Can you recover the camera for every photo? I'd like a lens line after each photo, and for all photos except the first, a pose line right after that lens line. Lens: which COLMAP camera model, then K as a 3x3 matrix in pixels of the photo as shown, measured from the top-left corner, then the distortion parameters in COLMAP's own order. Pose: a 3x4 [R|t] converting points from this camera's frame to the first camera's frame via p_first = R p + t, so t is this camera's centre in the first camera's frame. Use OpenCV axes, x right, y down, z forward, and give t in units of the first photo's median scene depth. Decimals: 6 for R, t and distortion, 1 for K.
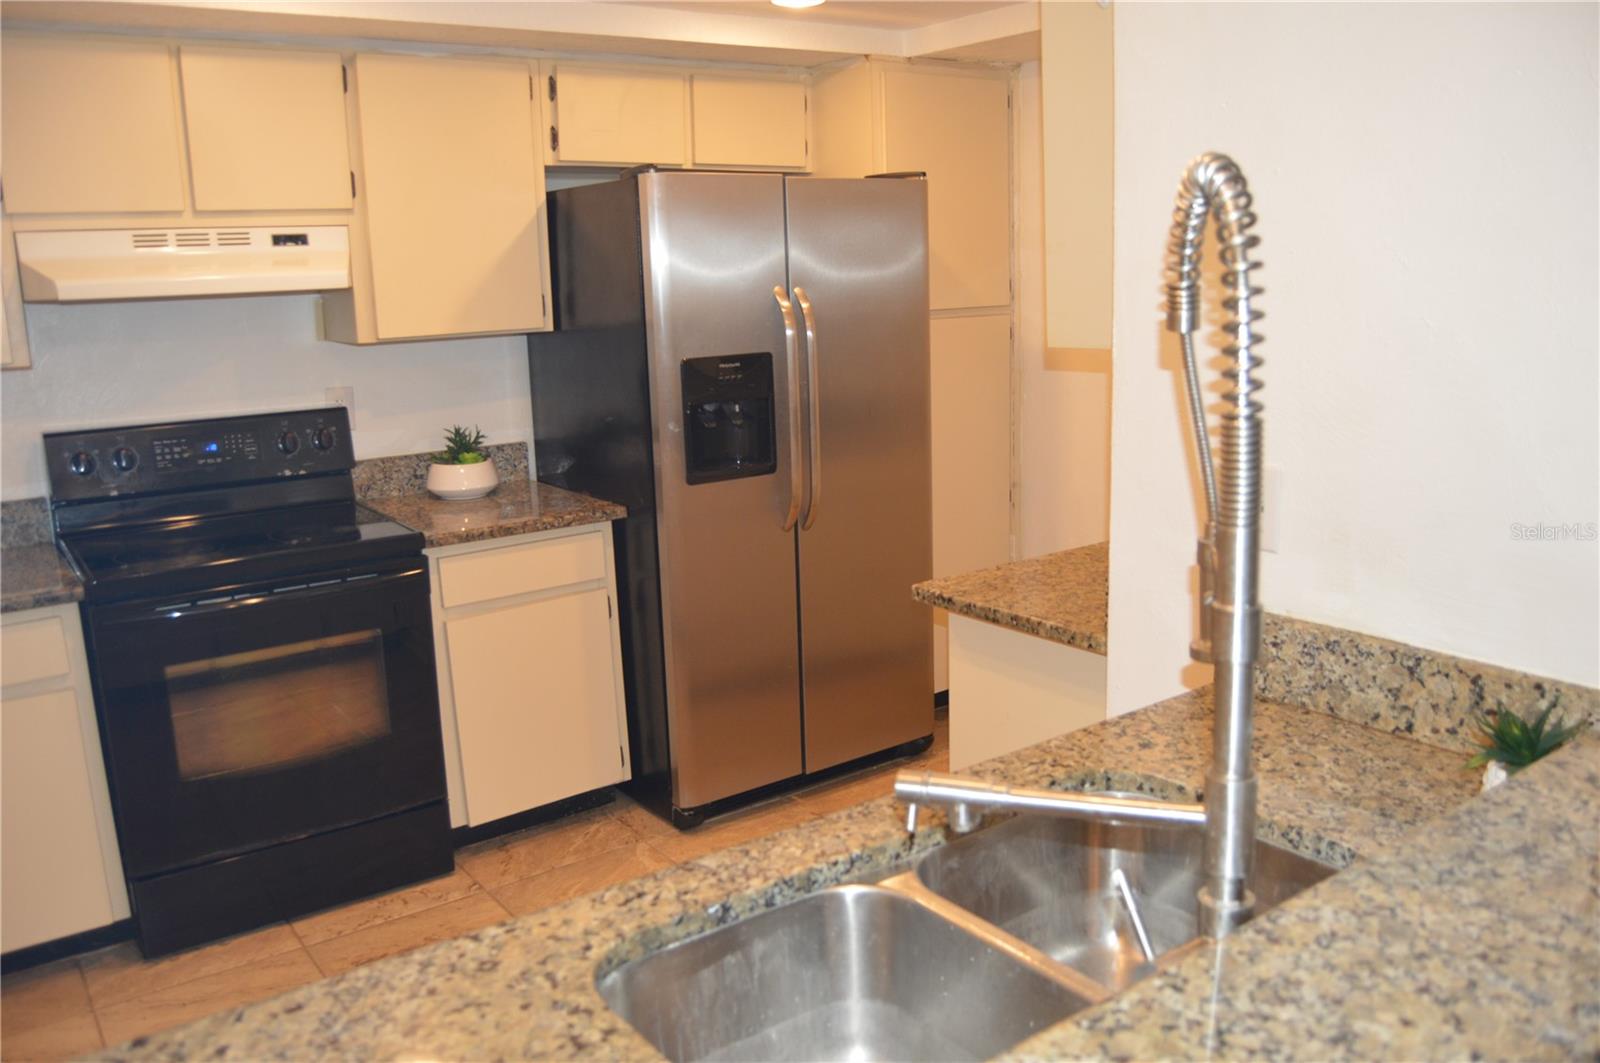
lens RADIAL K [[1264.8, 0, 794.8], [0, 1264.8, 530.2], [0, 0, 1]] dist [-0.094257, 0.035646]
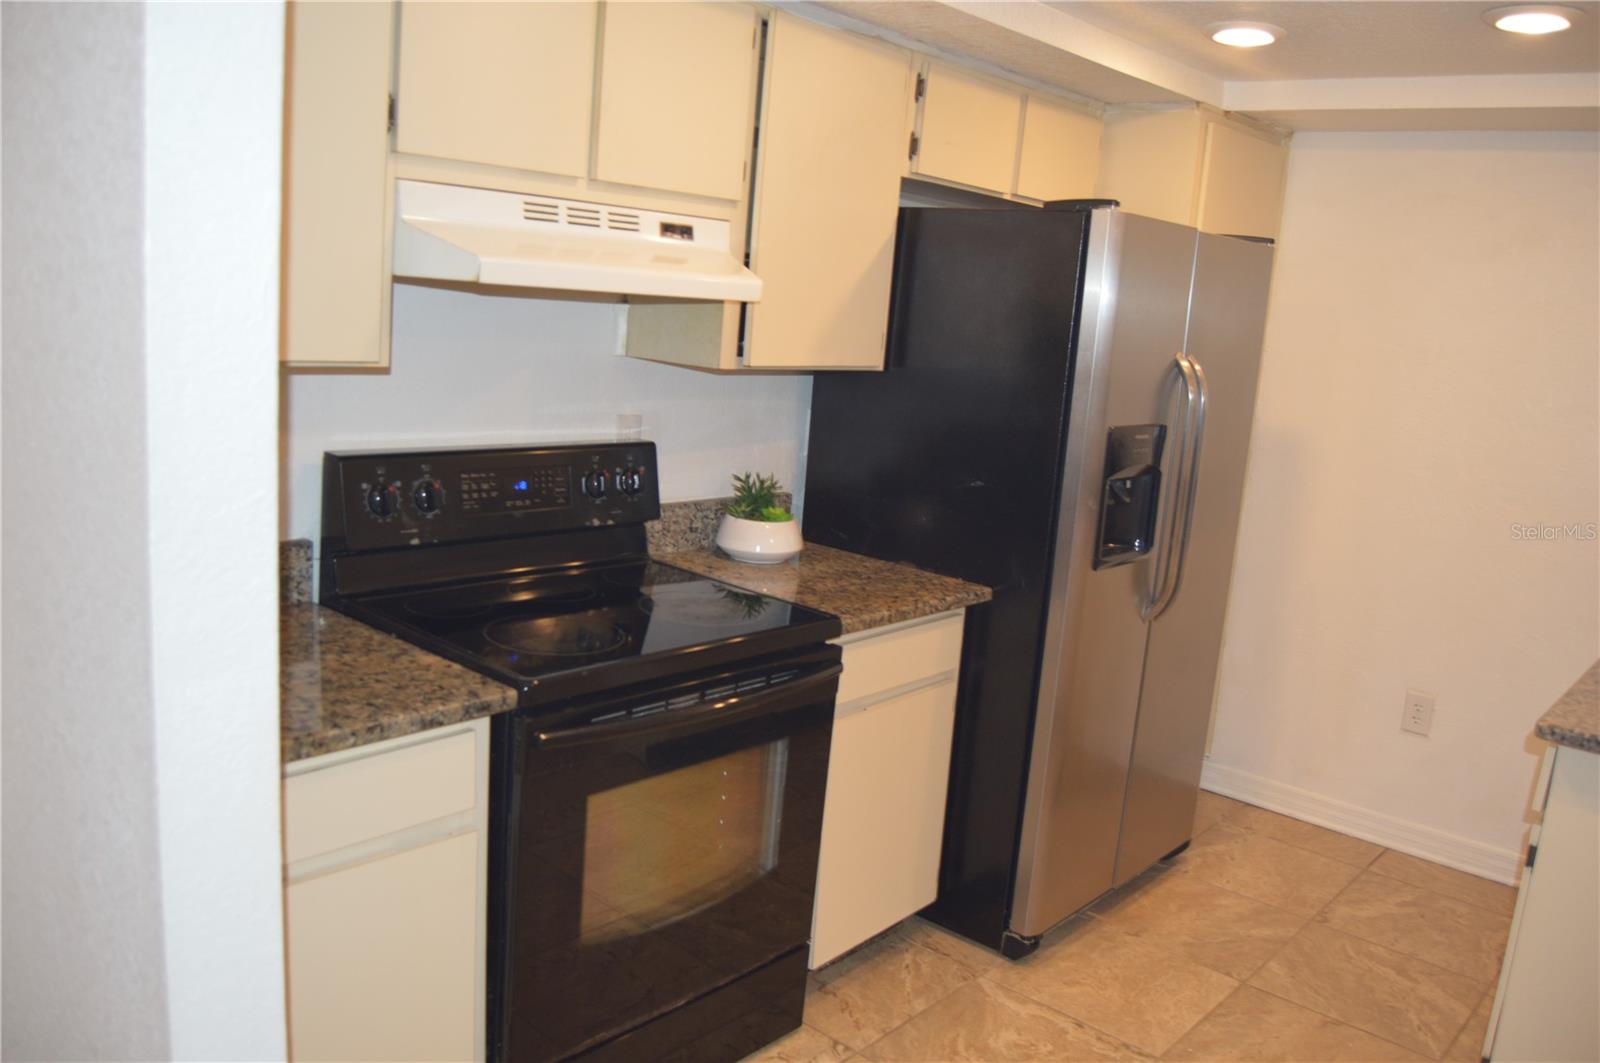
lens RADIAL K [[1264.8, 0, 802.3], [0, 1264.8, 539.5], [0, 0, 1]] dist [-0.094257, 0.035646]
pose [[0.971023, 0.061734, 0.230875, -0.501734], [-0.059852, 0.998092, -0.015152, -0.033694], [-0.231370, 0.000894, 0.972865, 0.214813]]
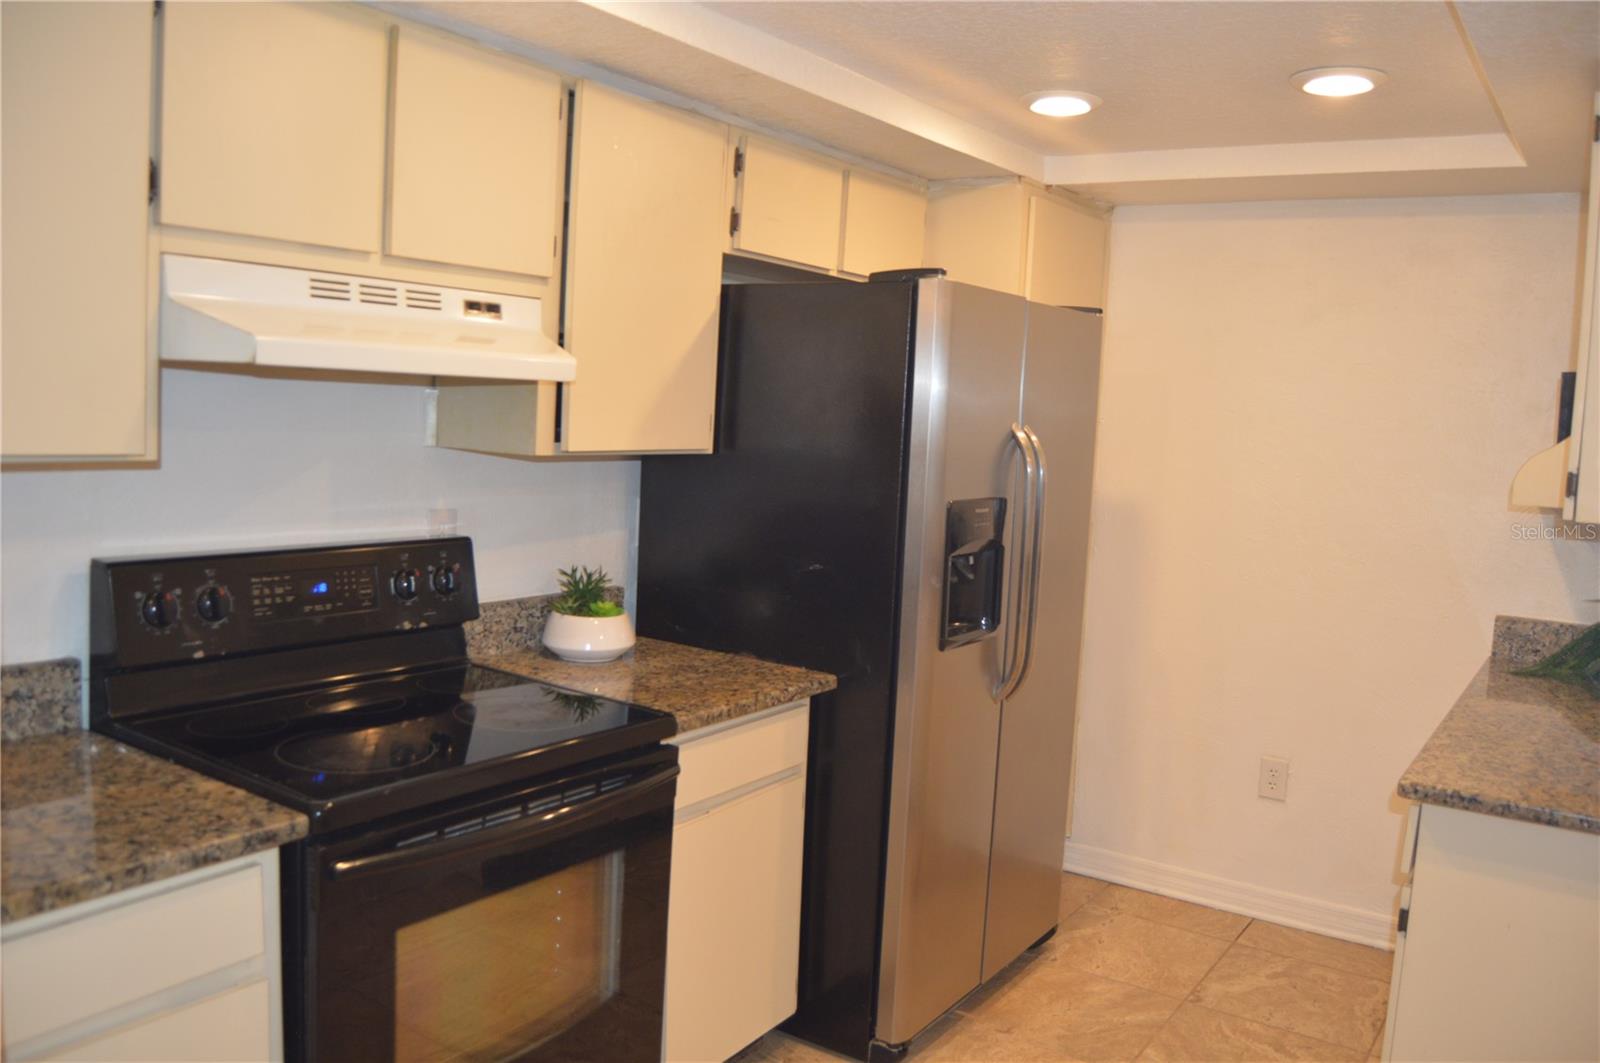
lens RADIAL K [[1264.8, 0, 798.4], [0, 1264.8, 540.8], [0, 0, 1]] dist [-0.094257, 0.035646]
pose [[0.940550, 0.039524, 0.337348, -0.476929], [-0.008199, 0.995559, -0.093782, -0.031057], [-0.339556, 0.085441, 0.936697, 0.257958]]
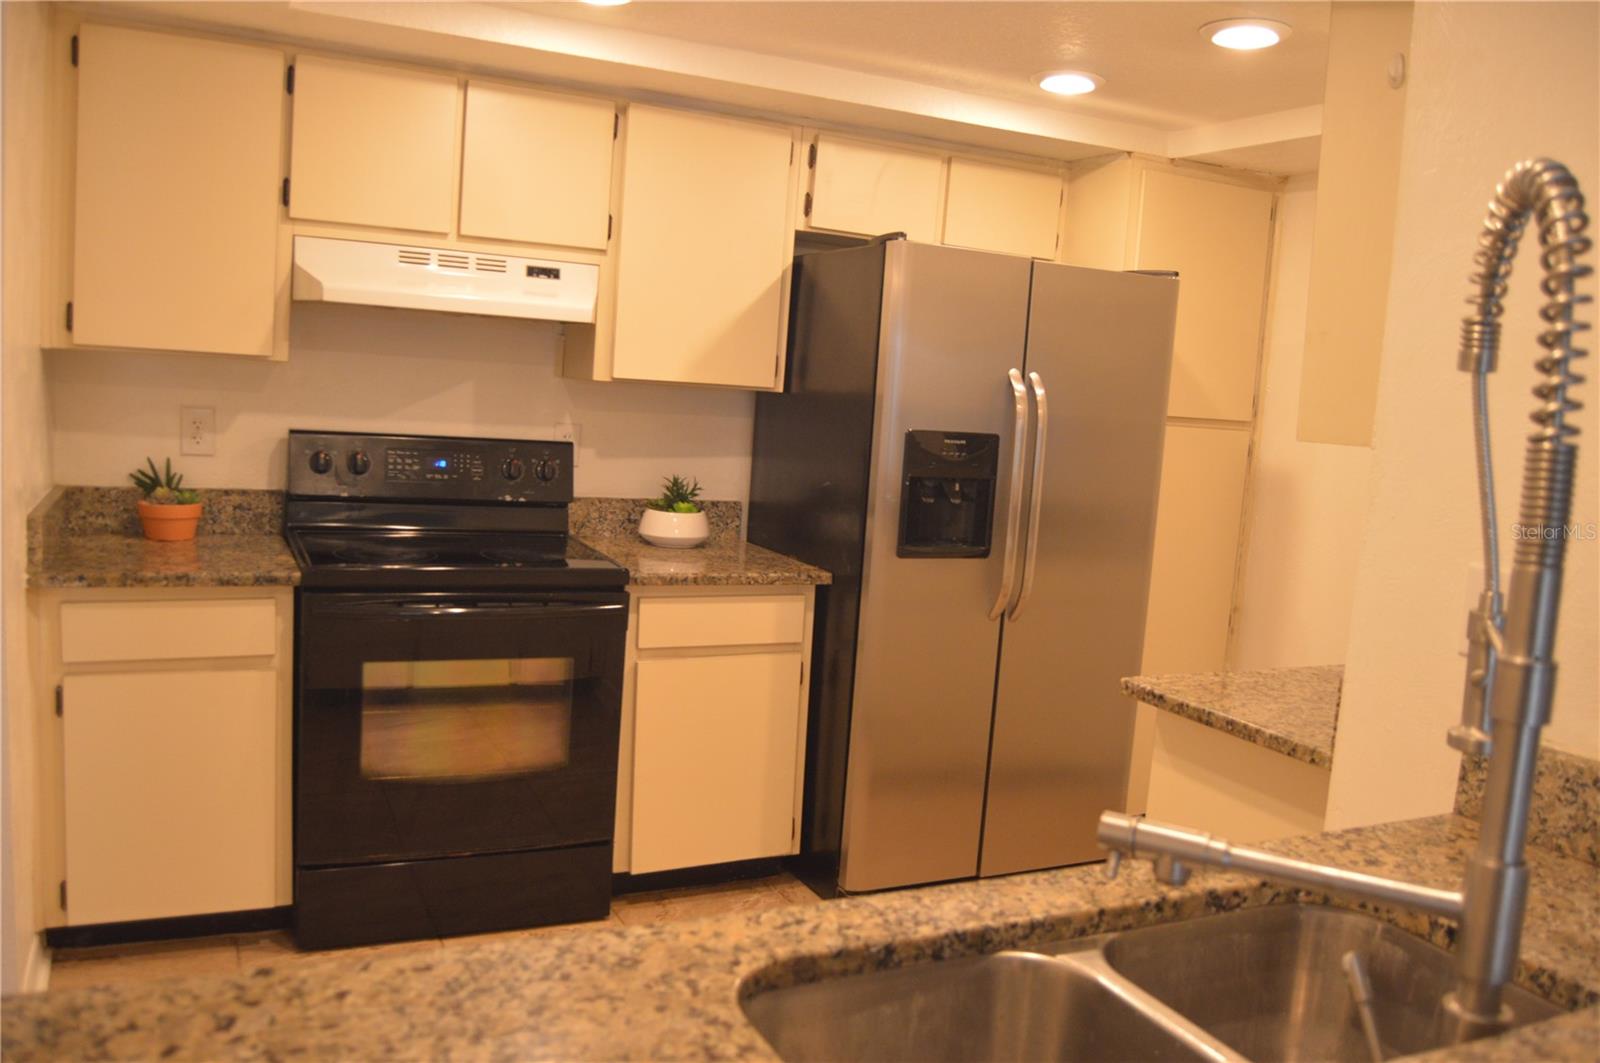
lens RADIAL K [[1264.8, 0, 800.7], [0, 1264.8, 532.9], [0, 0, 1]] dist [-0.094257, 0.035646]
pose [[0.979776, 0.119079, -0.160806, -0.003162], [-0.132810, 0.988107, -0.077494, 0.032500], [0.149665, 0.097283, 0.983939, 0.025836]]
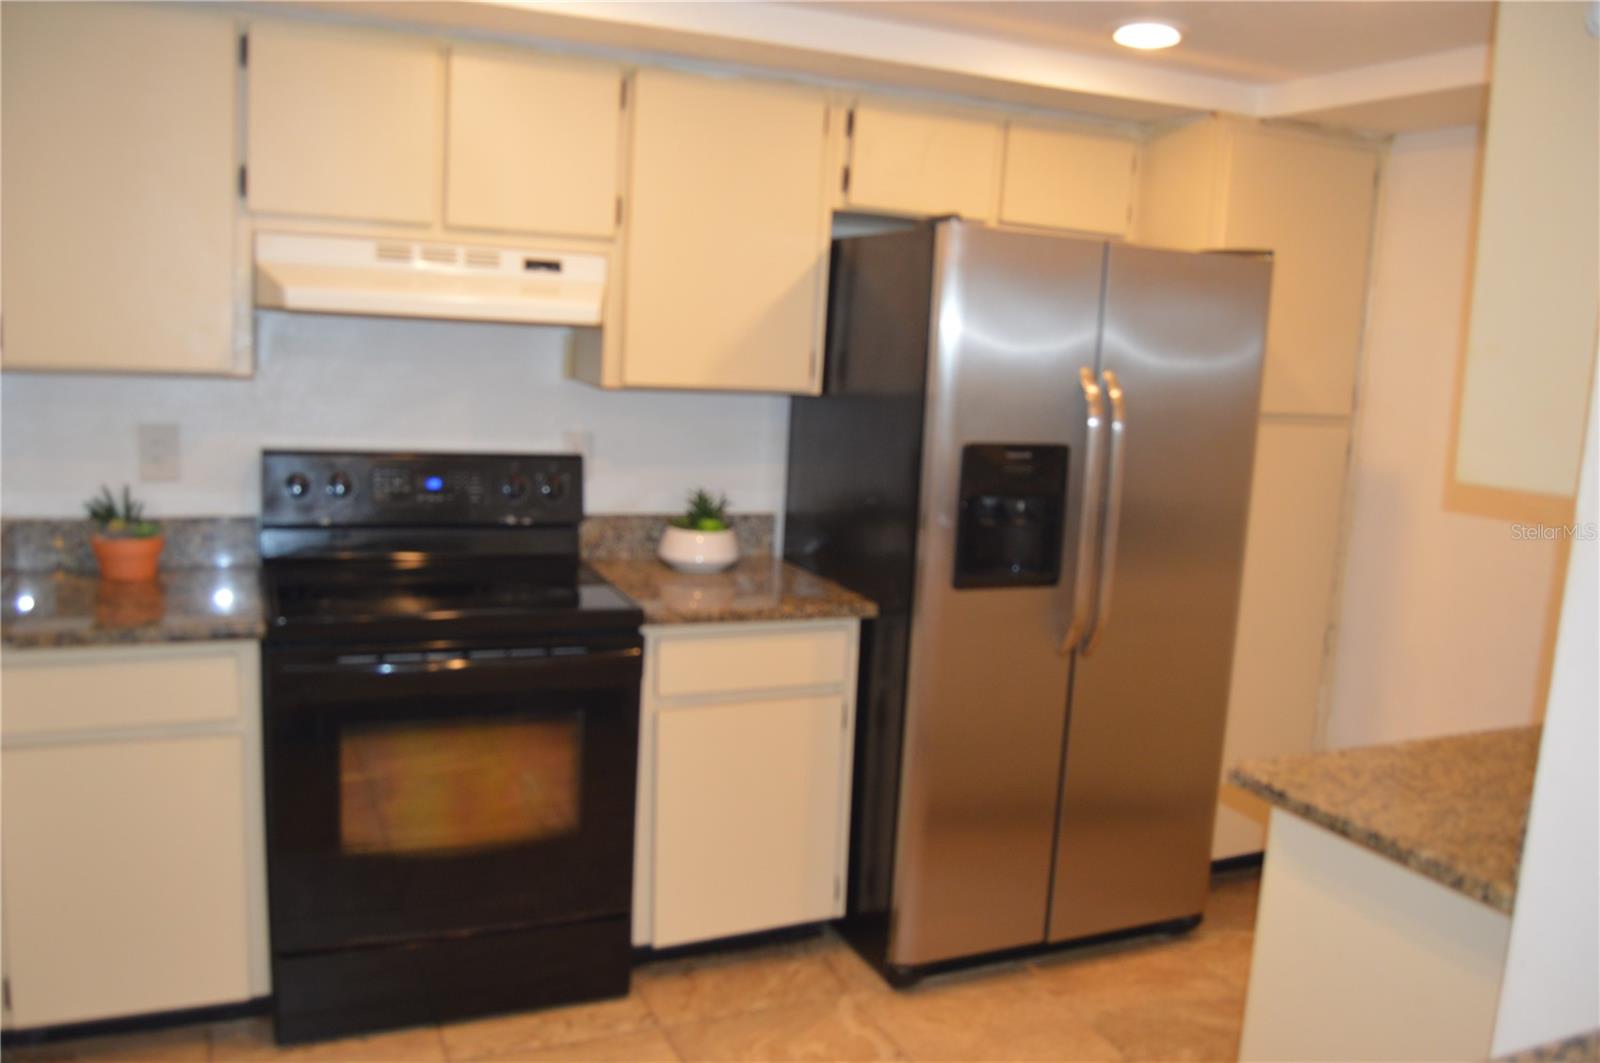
lens RADIAL K [[1264.8, 0, 804.6], [0, 1264.8, 536.0], [0, 0, 1]] dist [-0.094257, 0.035646]
pose [[0.974652, 0.113707, -0.192674, -0.023242], [-0.123974, 0.991394, -0.042055, -0.024355], [0.186234, 0.064875, 0.980361, 0.154381]]
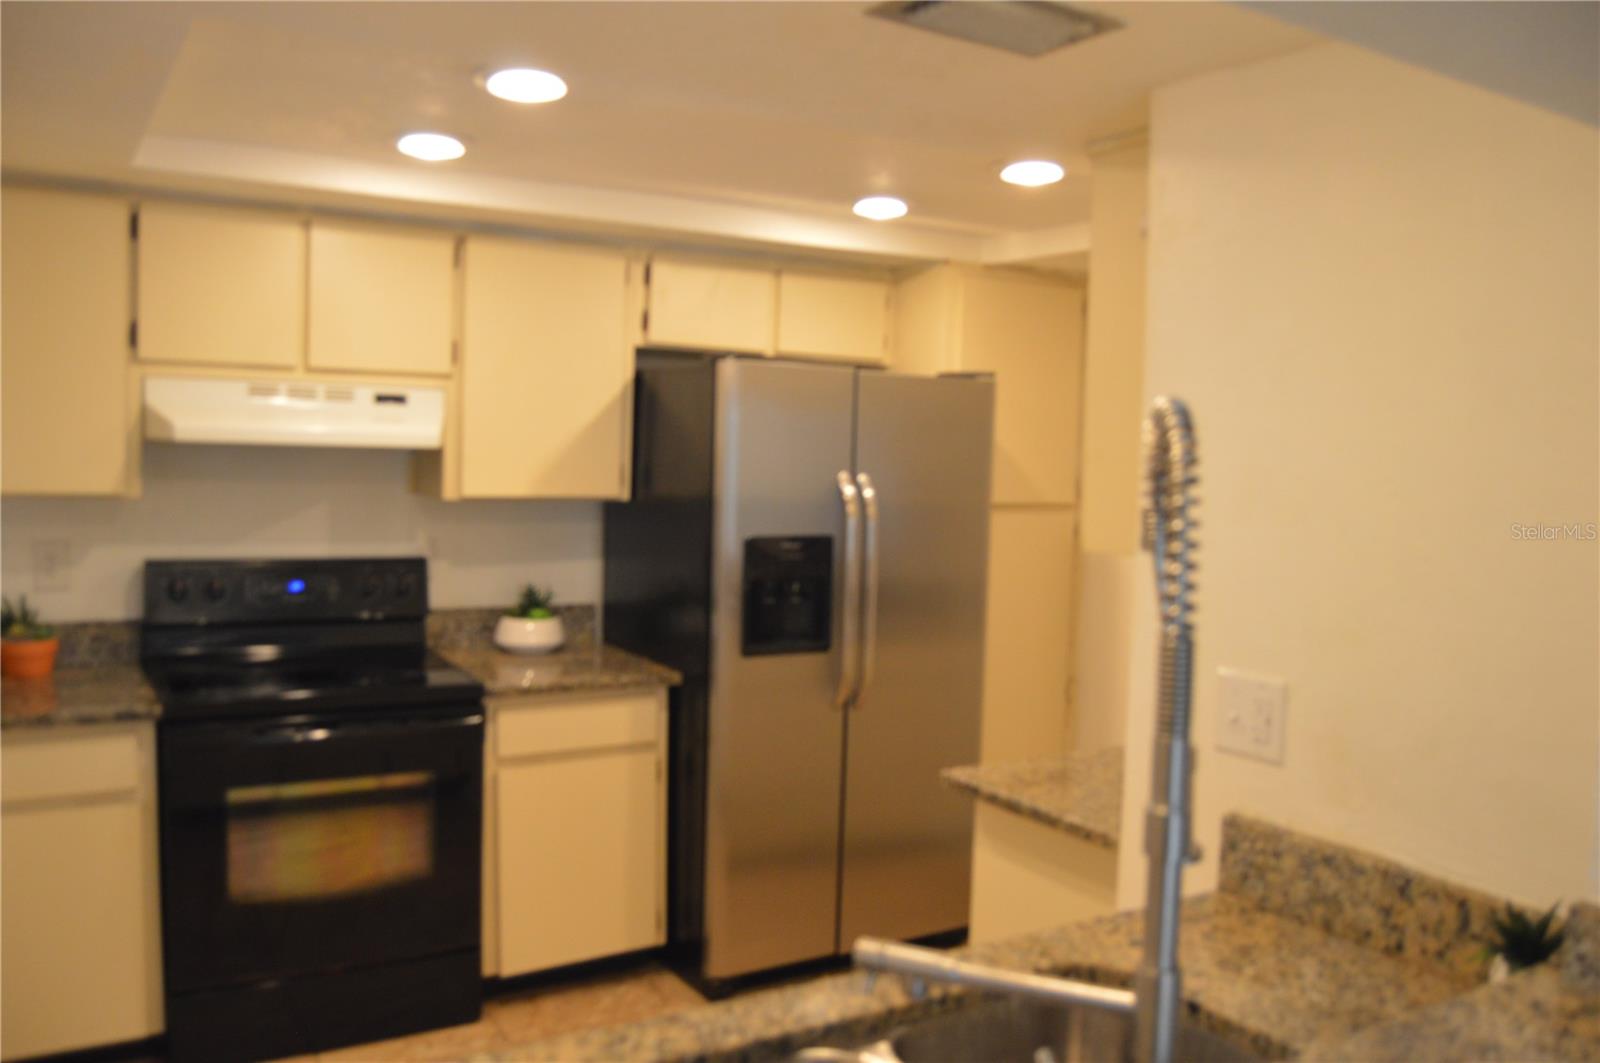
lens RADIAL K [[1264.8, 0, 801.0], [0, 1264.8, 541.6], [0, 0, 1]] dist [-0.094257, 0.035646]
pose [[0.995376, 0.067984, -0.067857, 0.028768], [-0.076203, 0.988975, -0.126972, -0.001807], [0.058477, 0.131556, 0.989583, -0.035109]]
